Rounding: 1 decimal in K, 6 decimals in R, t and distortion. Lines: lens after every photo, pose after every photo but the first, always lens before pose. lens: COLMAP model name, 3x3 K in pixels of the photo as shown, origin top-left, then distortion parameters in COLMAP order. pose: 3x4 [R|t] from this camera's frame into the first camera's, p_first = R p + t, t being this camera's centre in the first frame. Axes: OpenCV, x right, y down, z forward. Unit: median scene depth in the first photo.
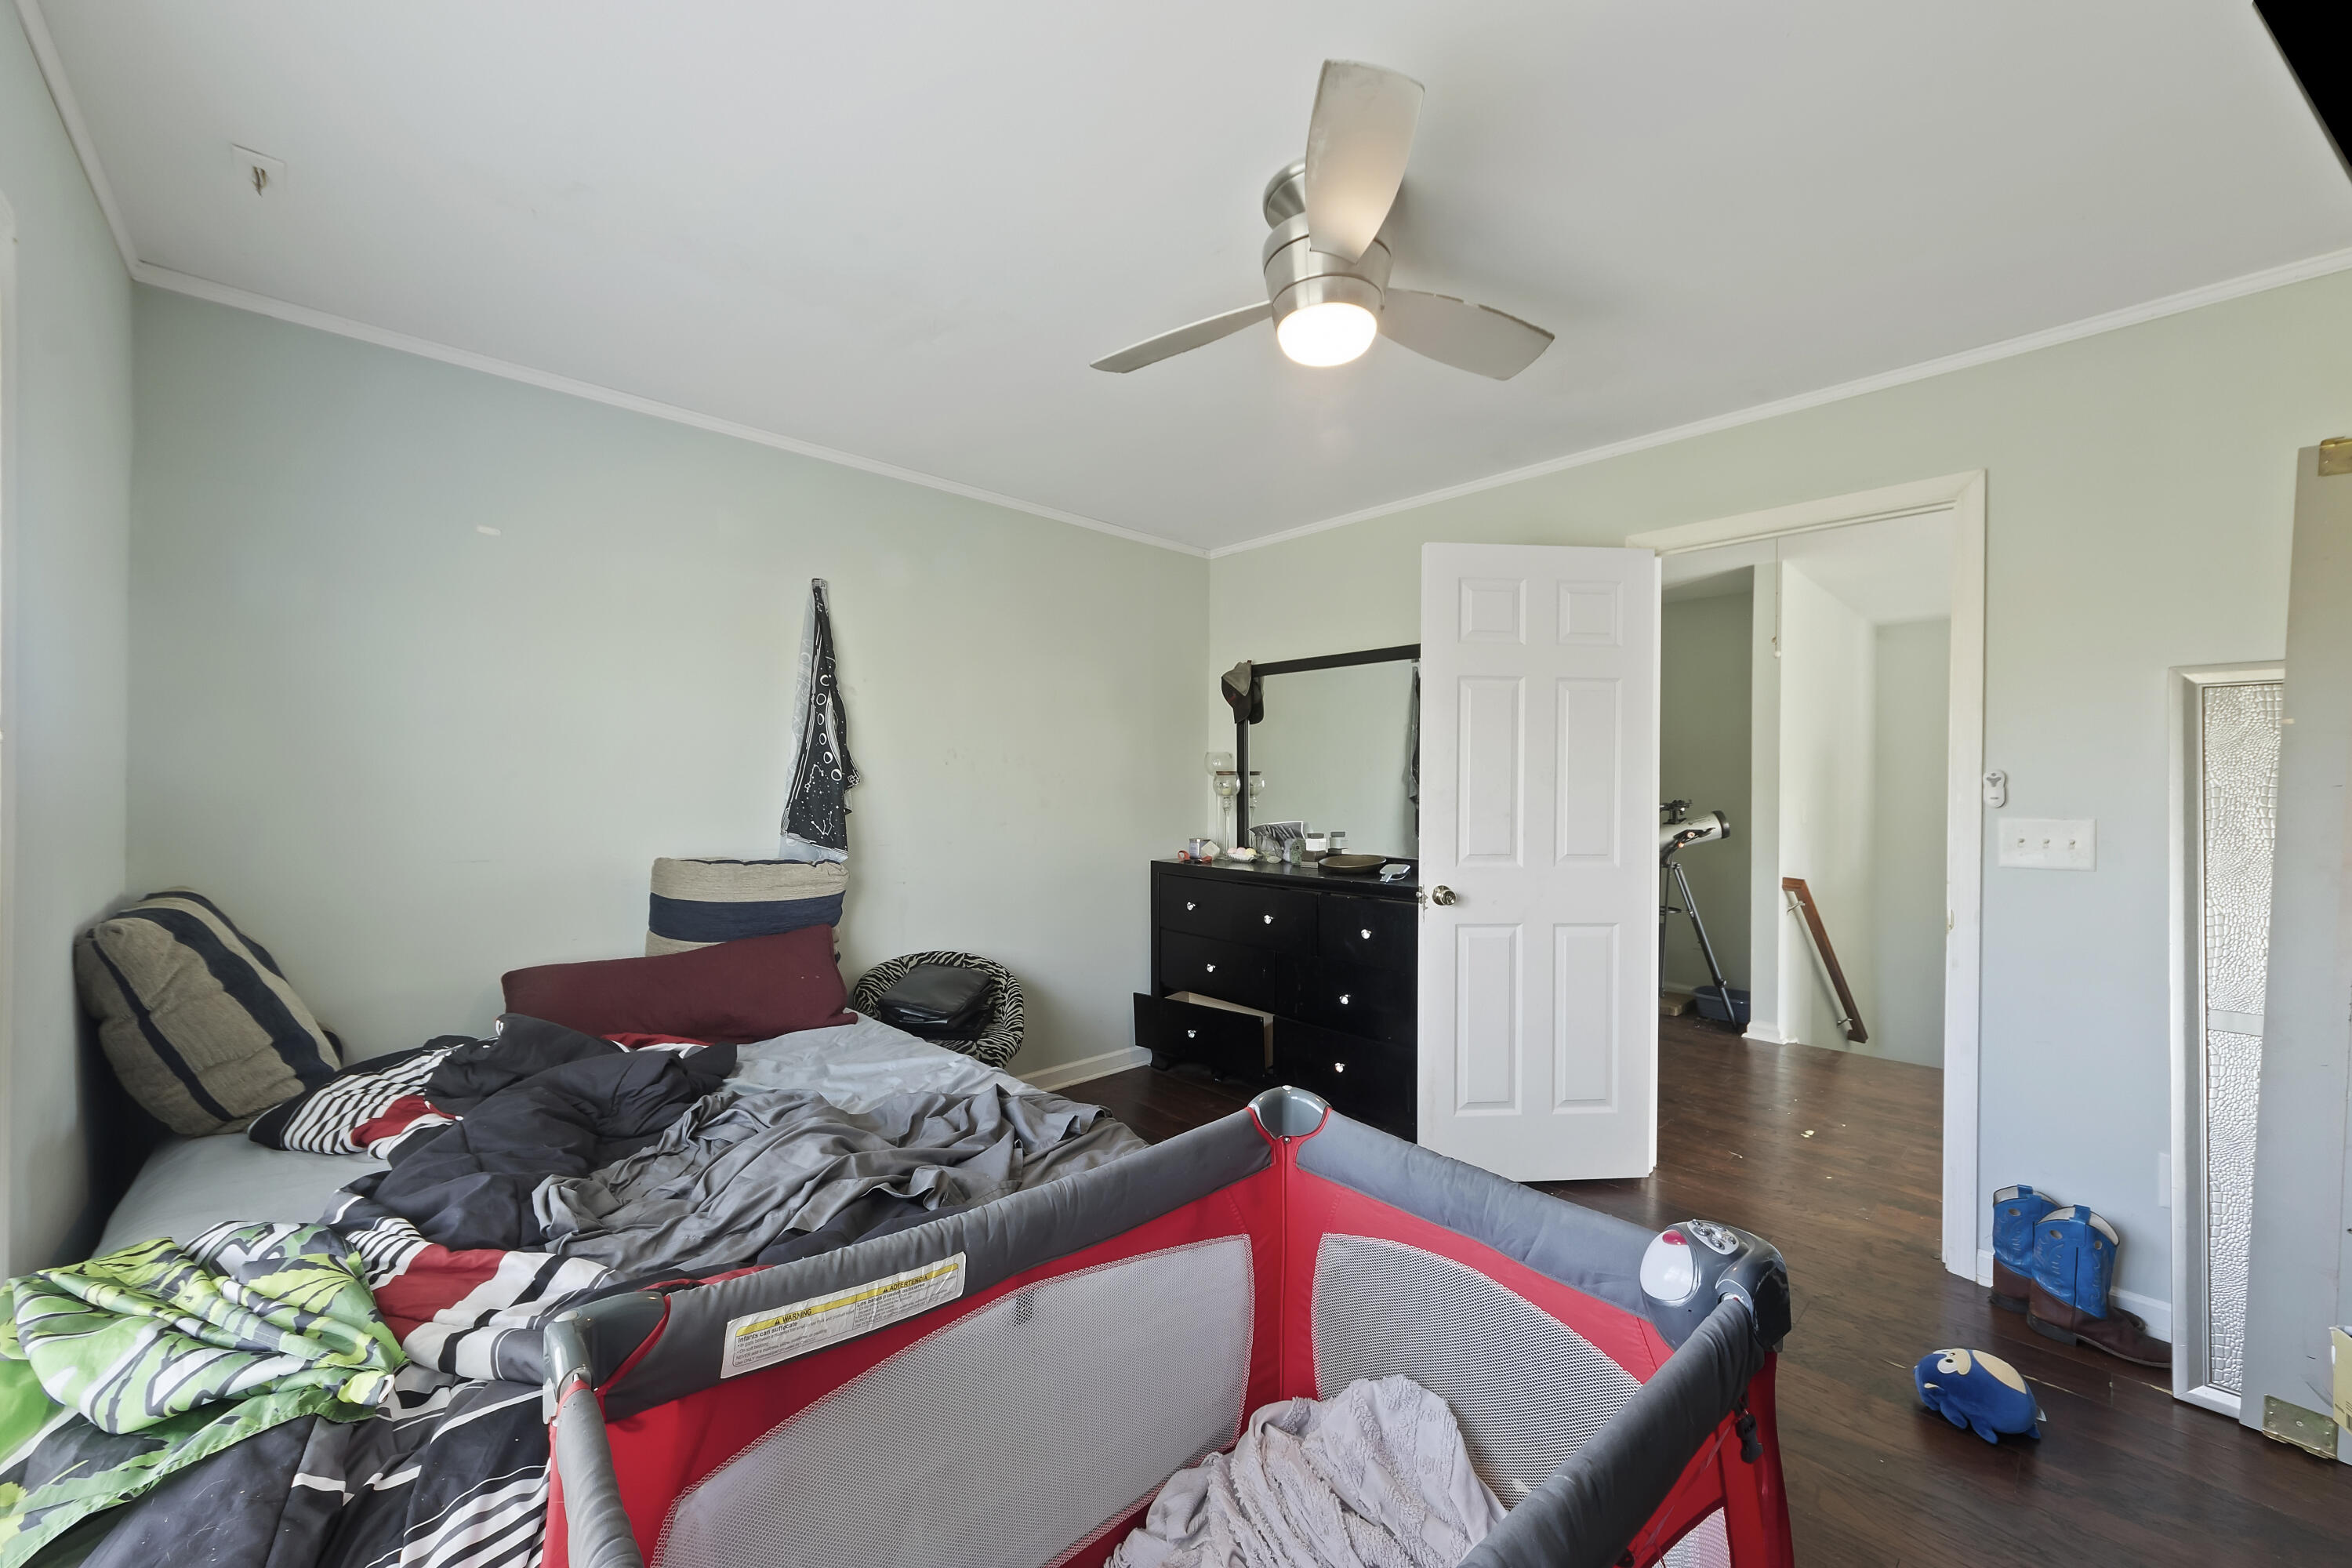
lens RADIAL K [[880.1, 0, 1171.2], [0, 880.1, 783.5], [0, 0, 1]] dist [0.007941, -0.007671]
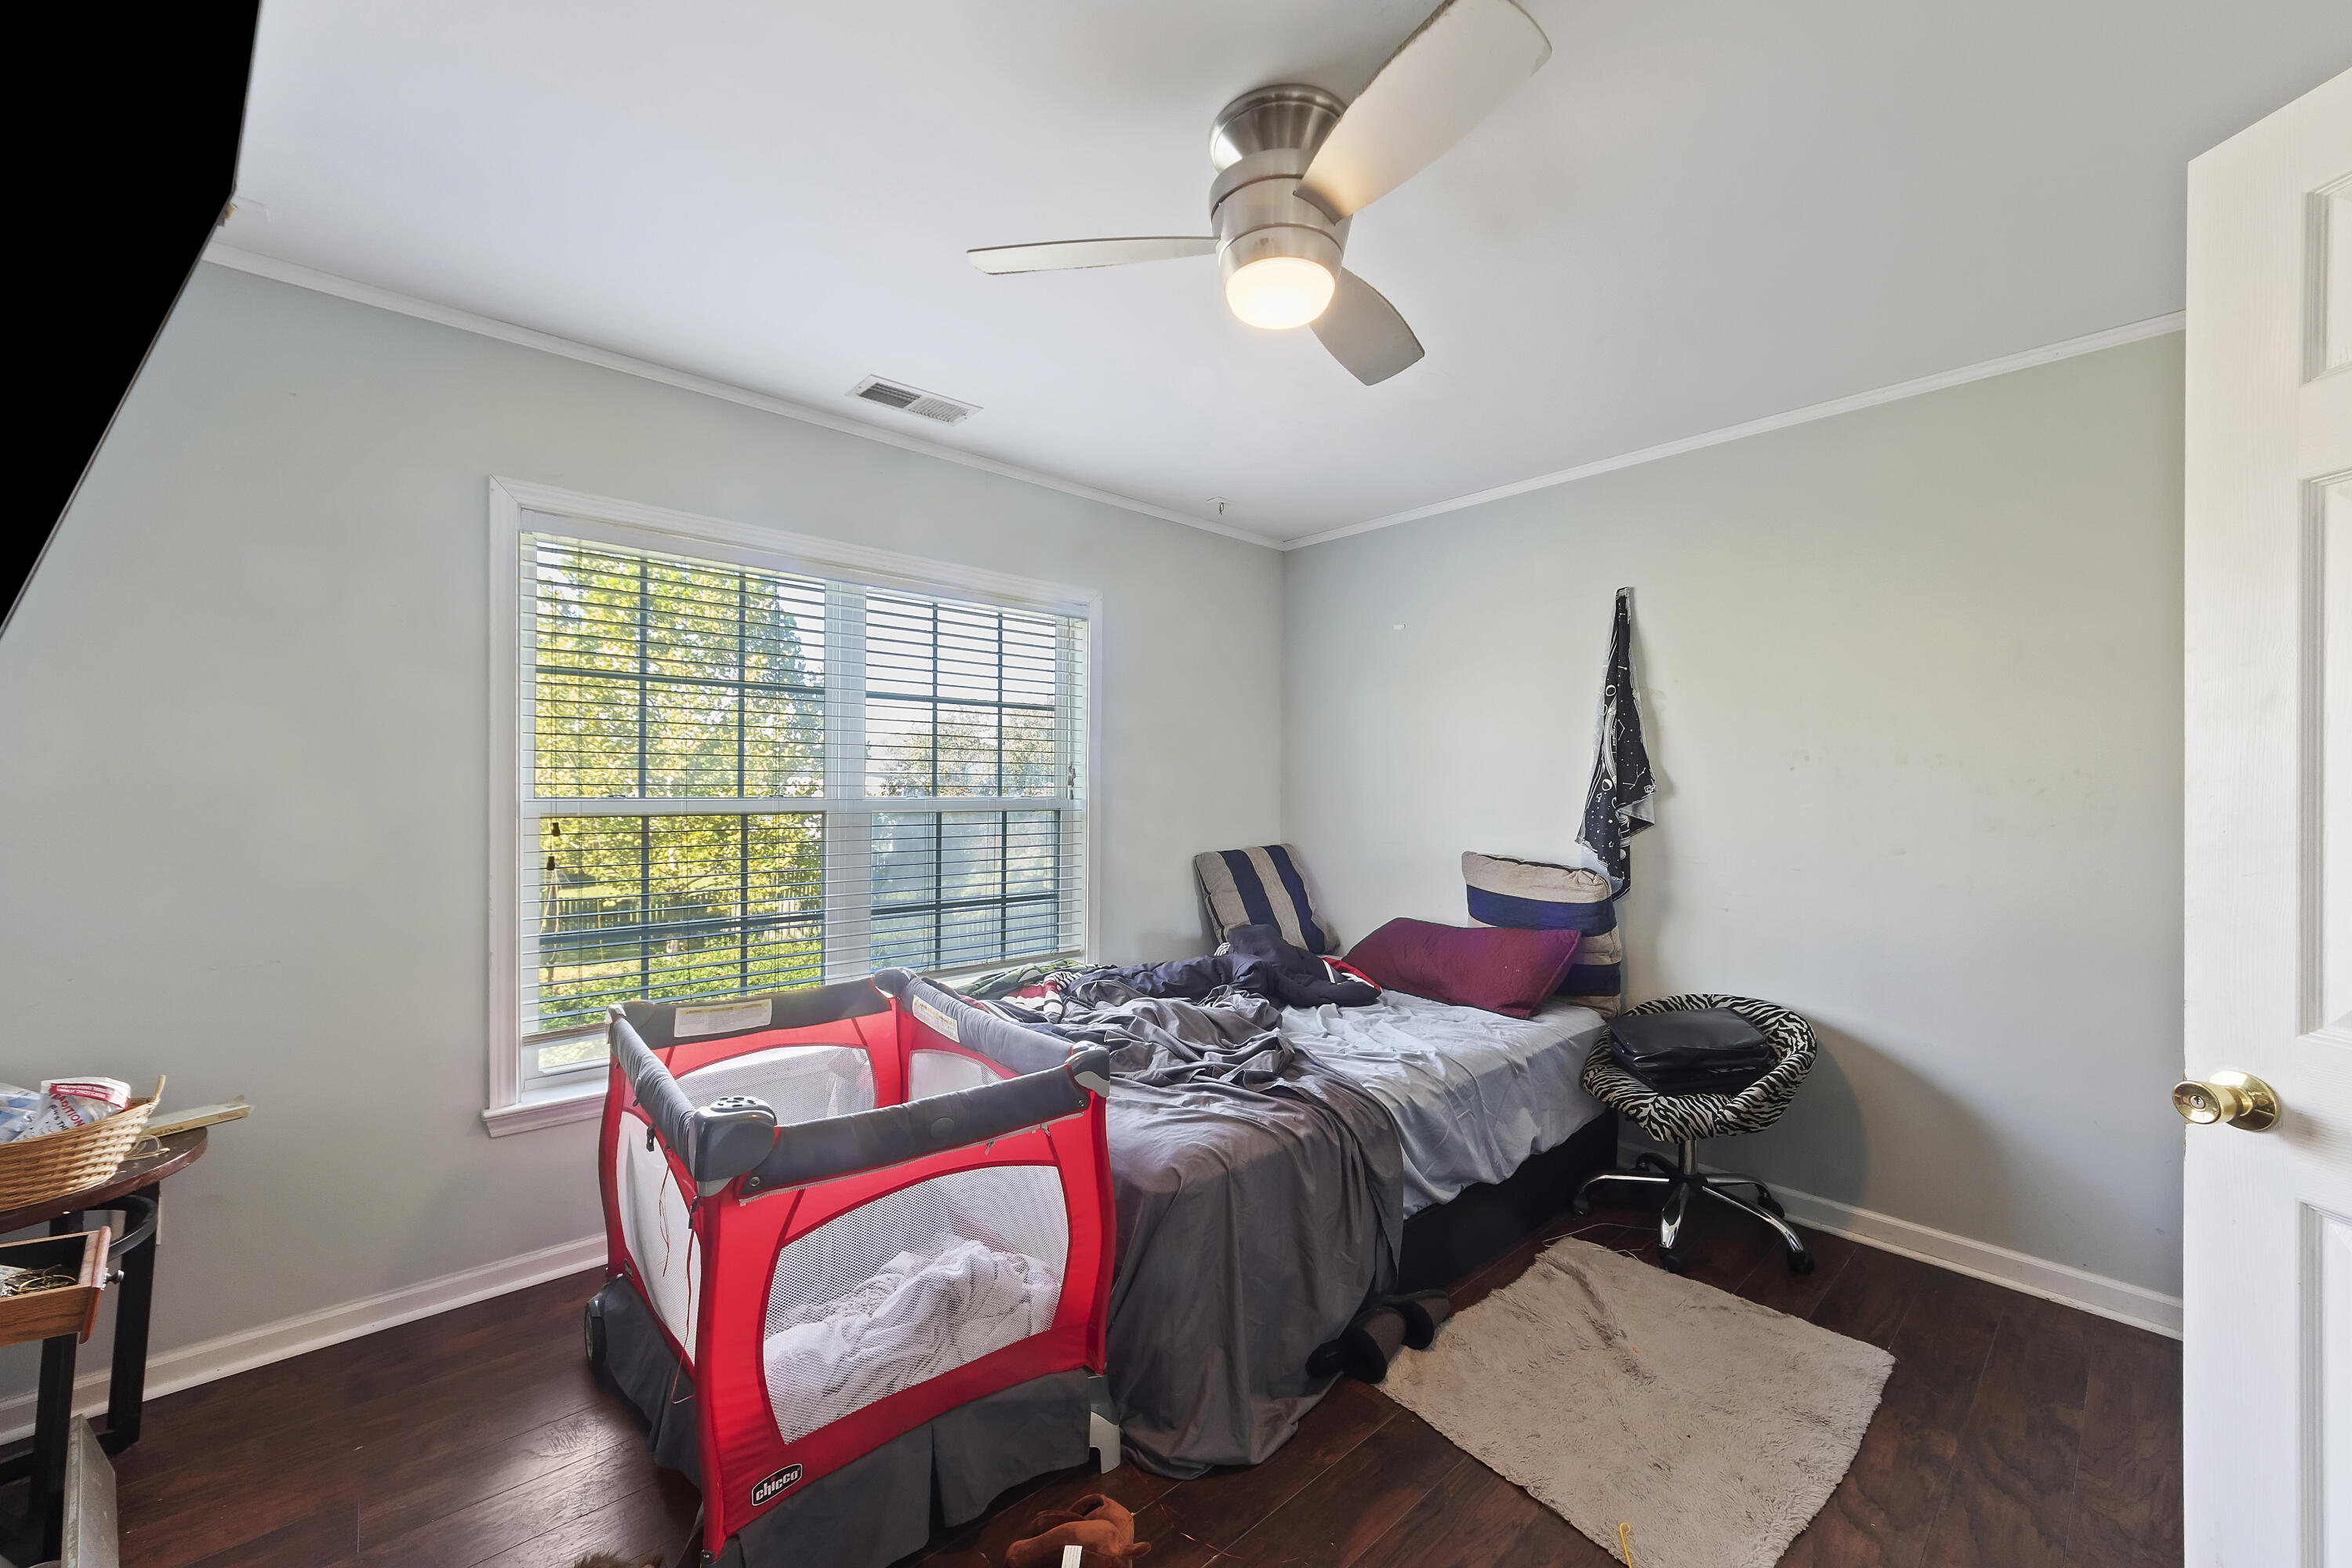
lens RADIAL K [[880.1, 0, 1171.2], [0, 880.1, 783.5], [0, 0, 1]] dist [0.007941, -0.007671]
pose [[-0.016812, -0.011109, -0.999797, 0.653785], [-0.006313, 0.999920, -0.011004, 0.001945], [0.999839, 0.006126, -0.016881, 0.557149]]
